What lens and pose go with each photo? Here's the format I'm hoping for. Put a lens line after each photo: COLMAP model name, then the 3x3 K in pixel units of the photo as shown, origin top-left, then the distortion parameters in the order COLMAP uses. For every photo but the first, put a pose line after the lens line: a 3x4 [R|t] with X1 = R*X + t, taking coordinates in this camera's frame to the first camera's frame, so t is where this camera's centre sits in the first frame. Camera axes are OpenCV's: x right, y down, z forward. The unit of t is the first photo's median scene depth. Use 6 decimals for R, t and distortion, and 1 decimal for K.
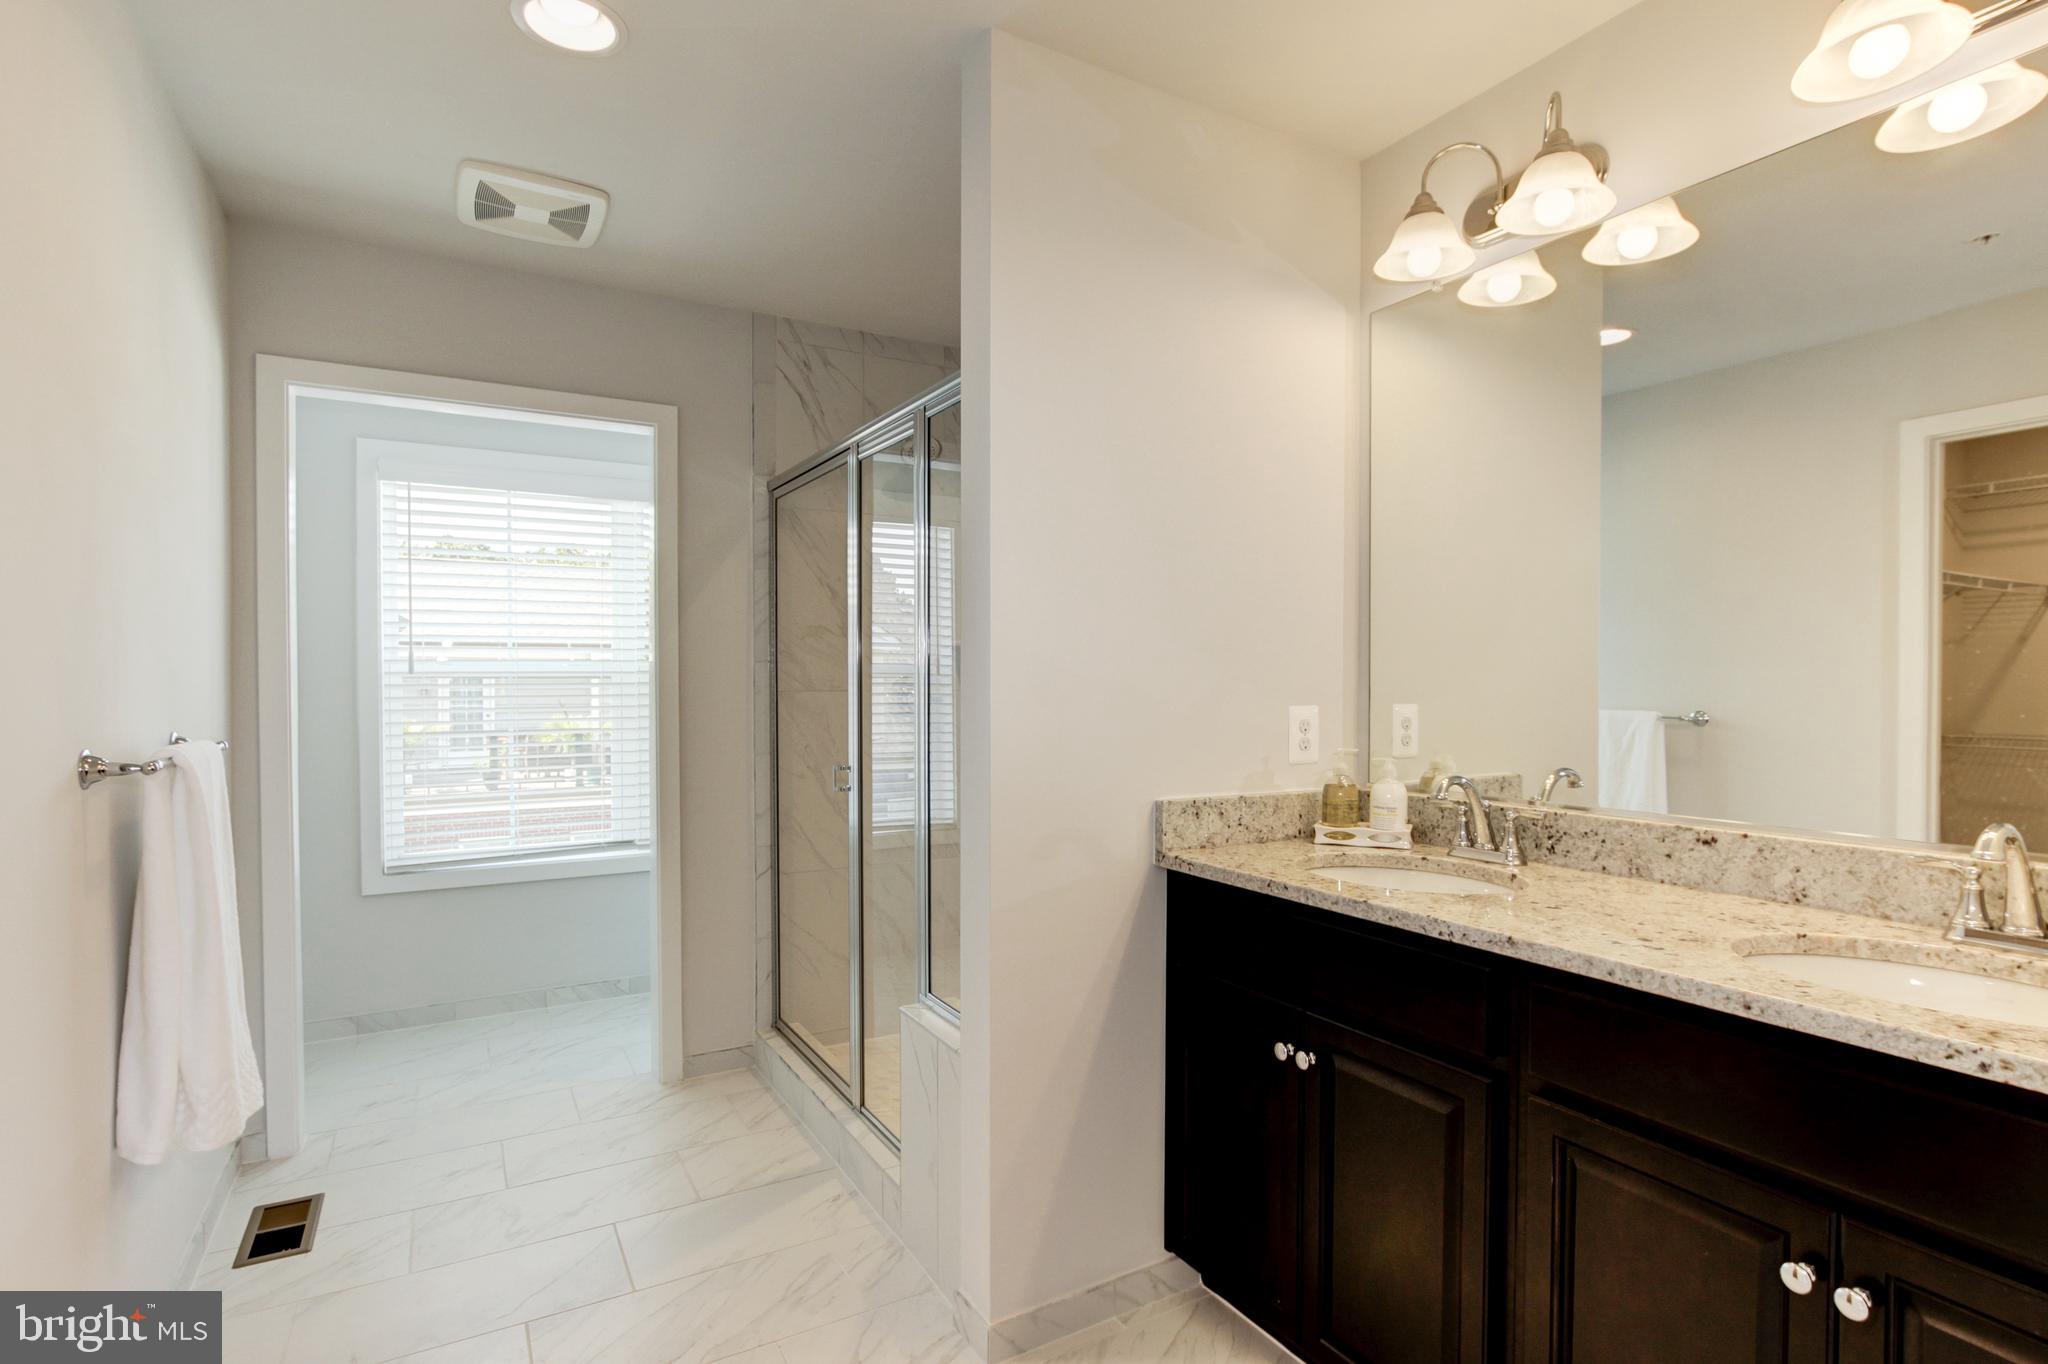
lens RADIAL K [[994.6, 0, 1029.9], [0, 994.6, 685.1], [0, 0, 1]] dist [-0.001902, -0.000963]
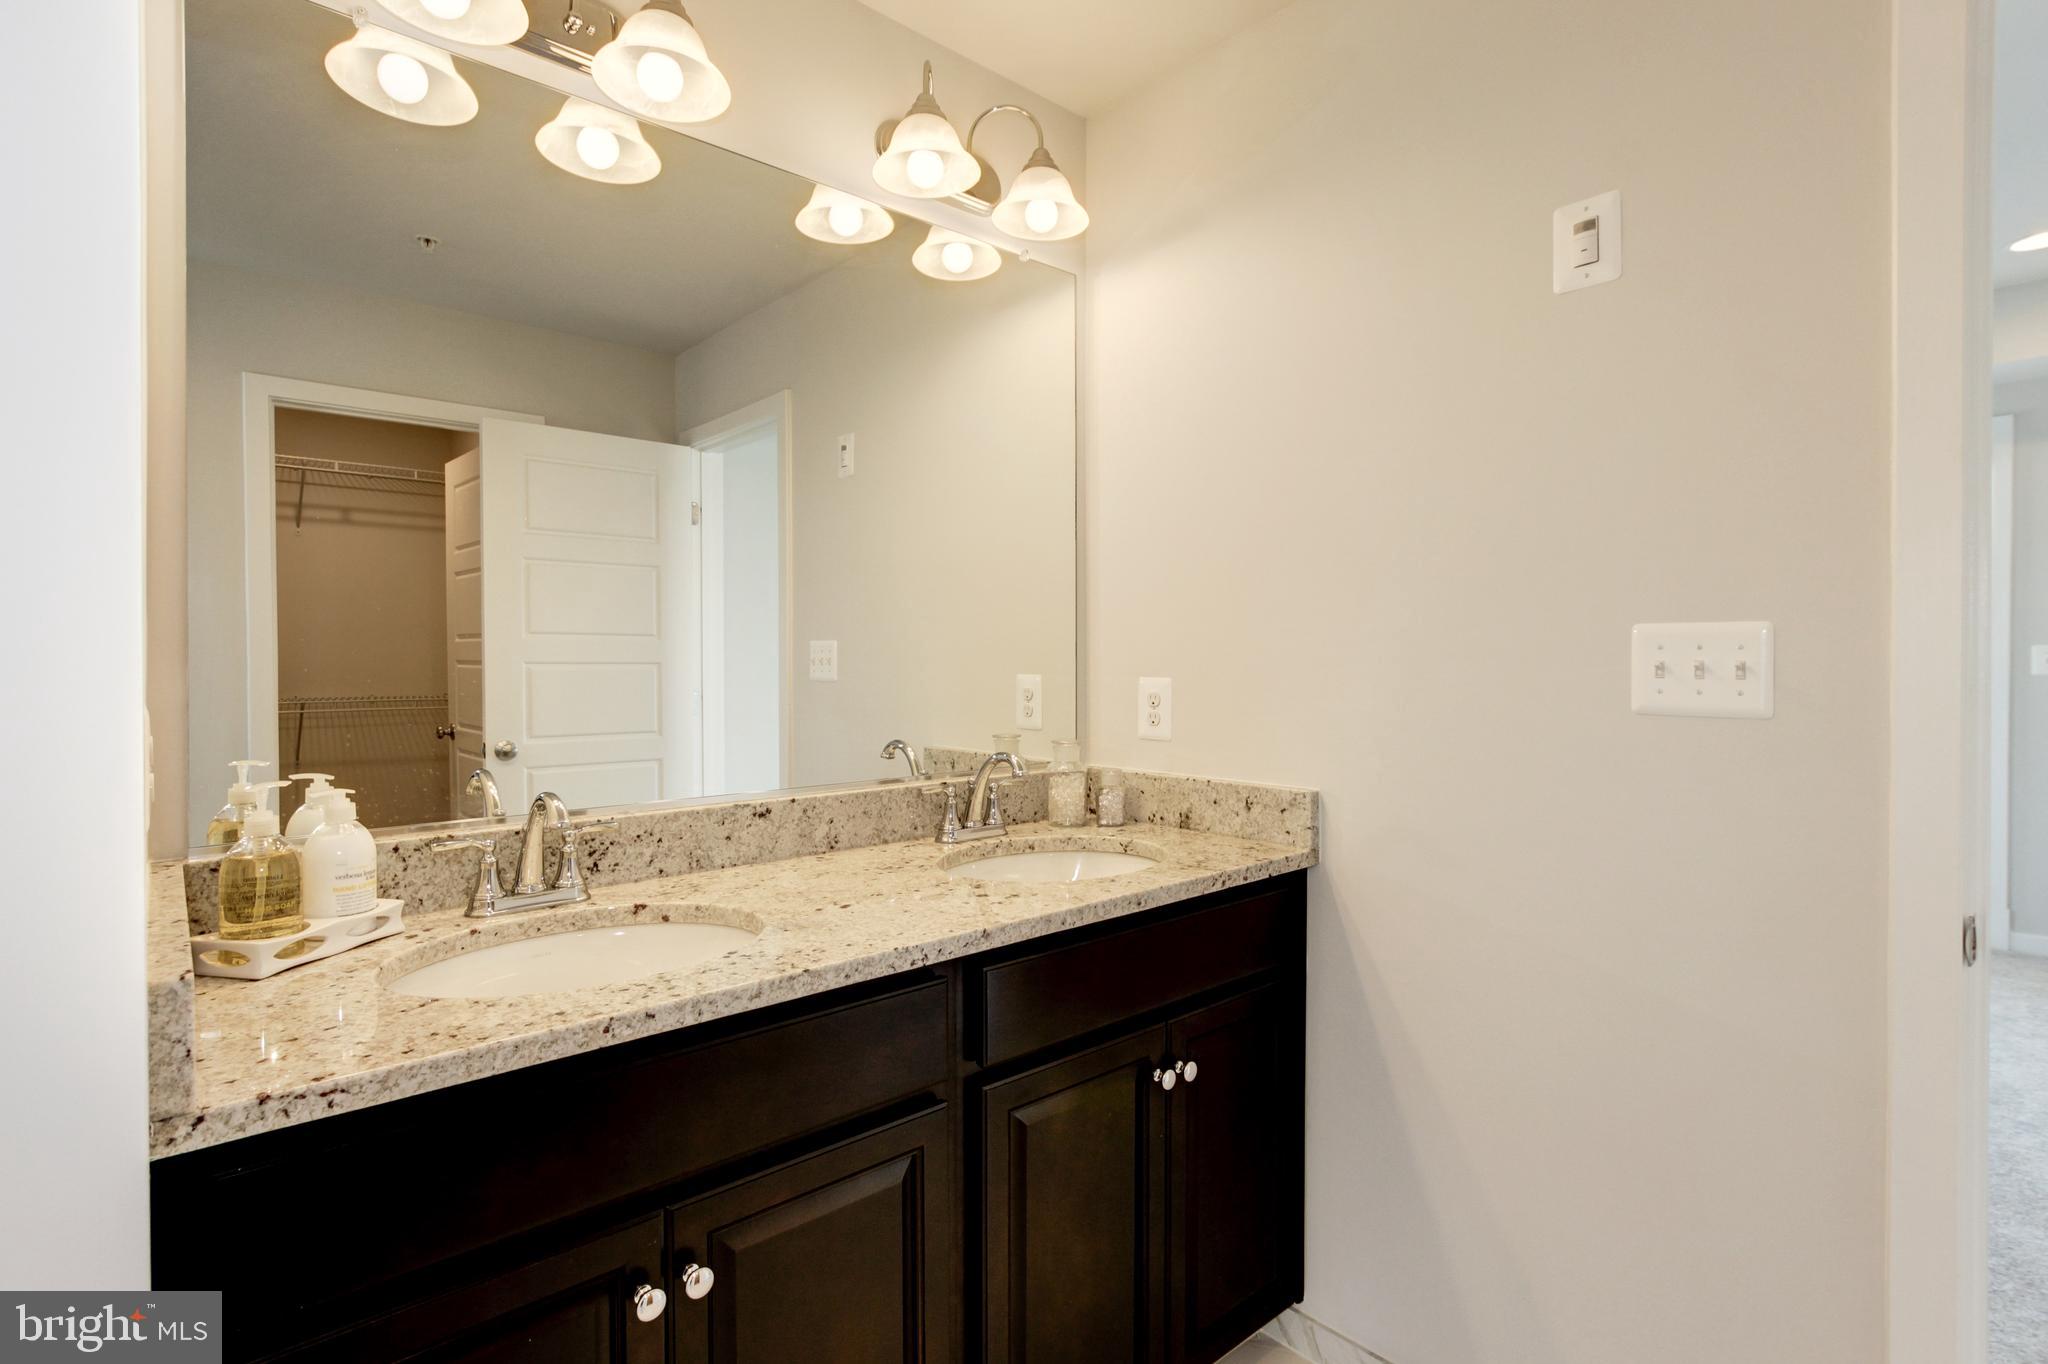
lens RADIAL K [[994.6, 0, 1021.0], [0, 994.6, 670.8], [0, 0, 1]] dist [-0.001902, -0.000963]
pose [[-0.194377, -0.015319, 0.980807, -0.357666], [0.001804, 0.999871, 0.015974, -0.002694], [-0.980925, 0.004874, -0.194324, 0.951115]]
